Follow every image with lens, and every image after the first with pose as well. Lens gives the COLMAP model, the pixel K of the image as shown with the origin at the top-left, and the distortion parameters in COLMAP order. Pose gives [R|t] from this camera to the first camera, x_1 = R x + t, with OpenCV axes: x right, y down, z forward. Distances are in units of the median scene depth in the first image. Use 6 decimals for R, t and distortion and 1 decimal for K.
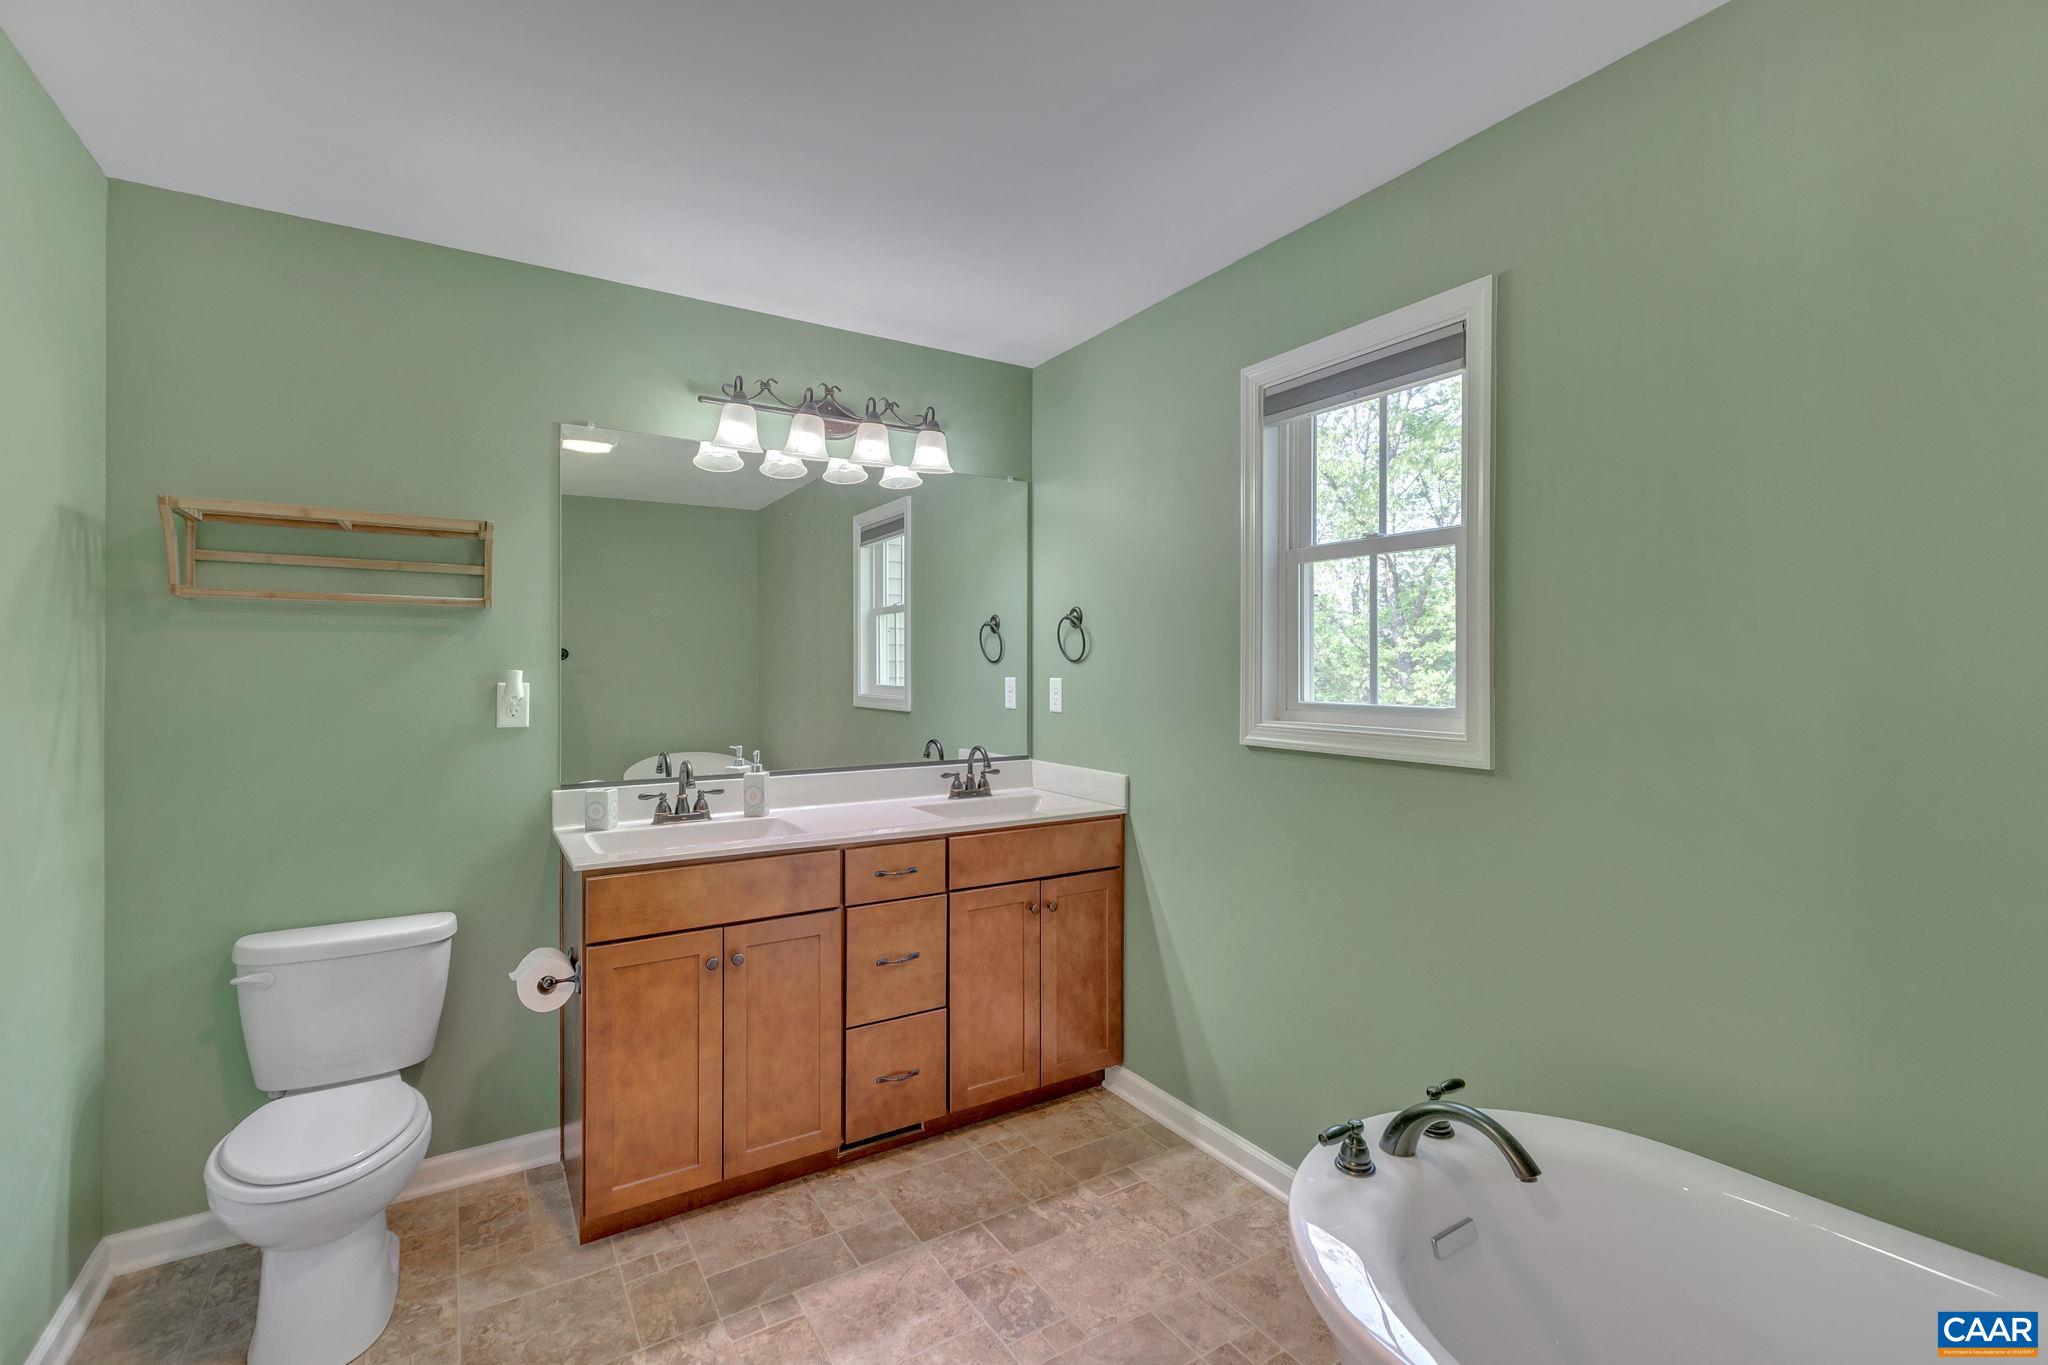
lens RADIAL K [[909.0, 0, 1026.7], [0, 909.0, 676.7], [0, 0, 1]] dist [0.005173, -0.001533]
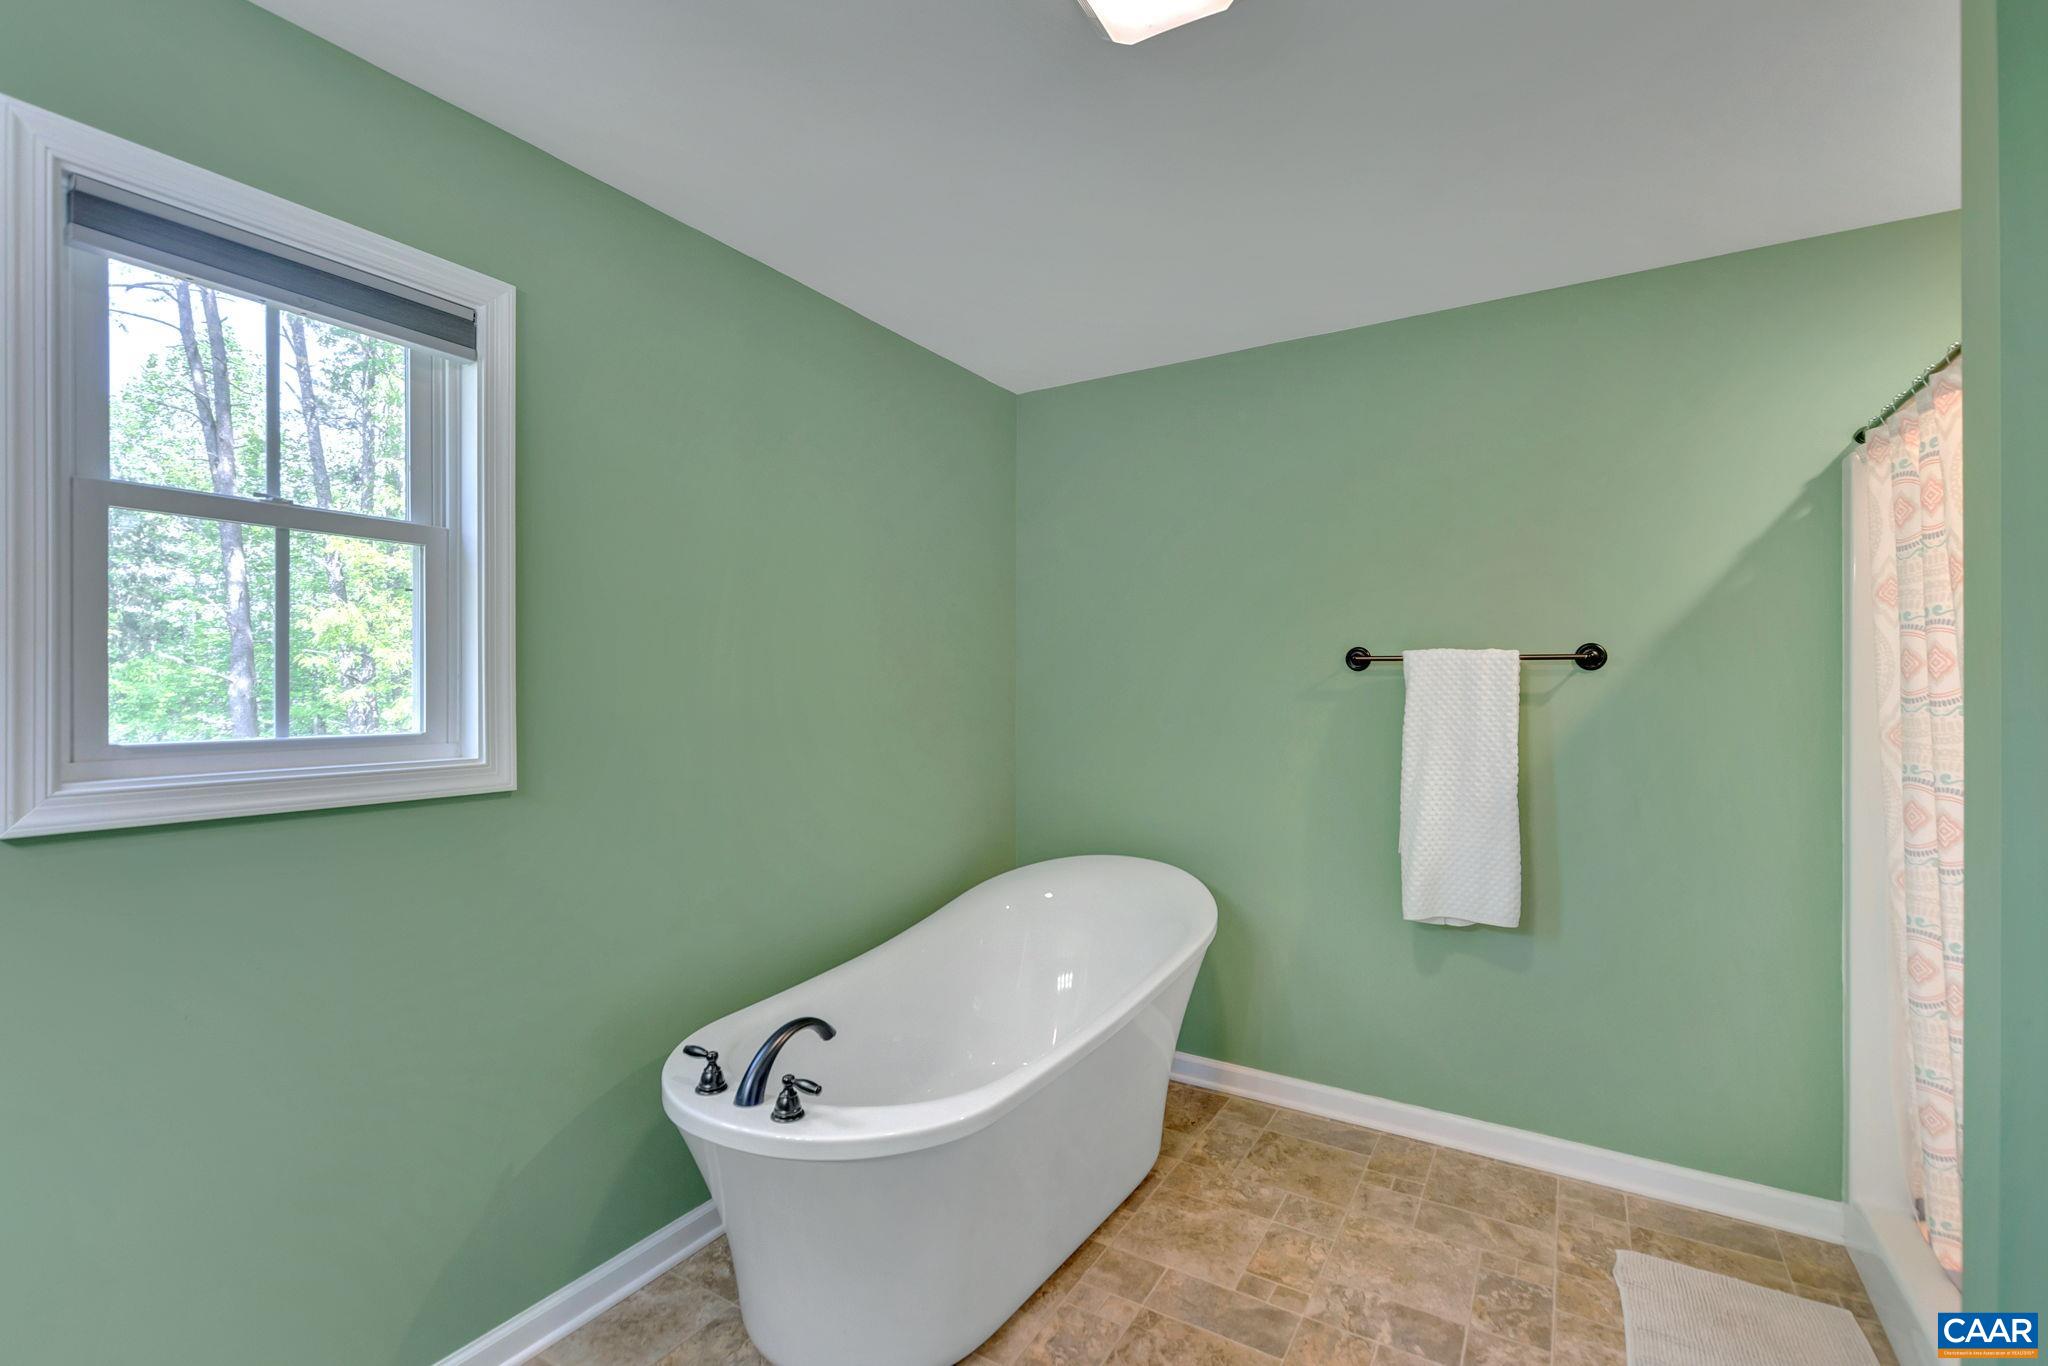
lens RADIAL K [[869.1, 0, 1017.5], [0, 869.1, 709.0], [0, 0, 1]] dist [-0.001108, -0.000362]
pose [[-0.426246, -0.024934, 0.904263, -0.974169], [0.006197, 0.999516, 0.030482, -0.019194], [-0.904586, 0.018597, -0.425886, 1.541522]]
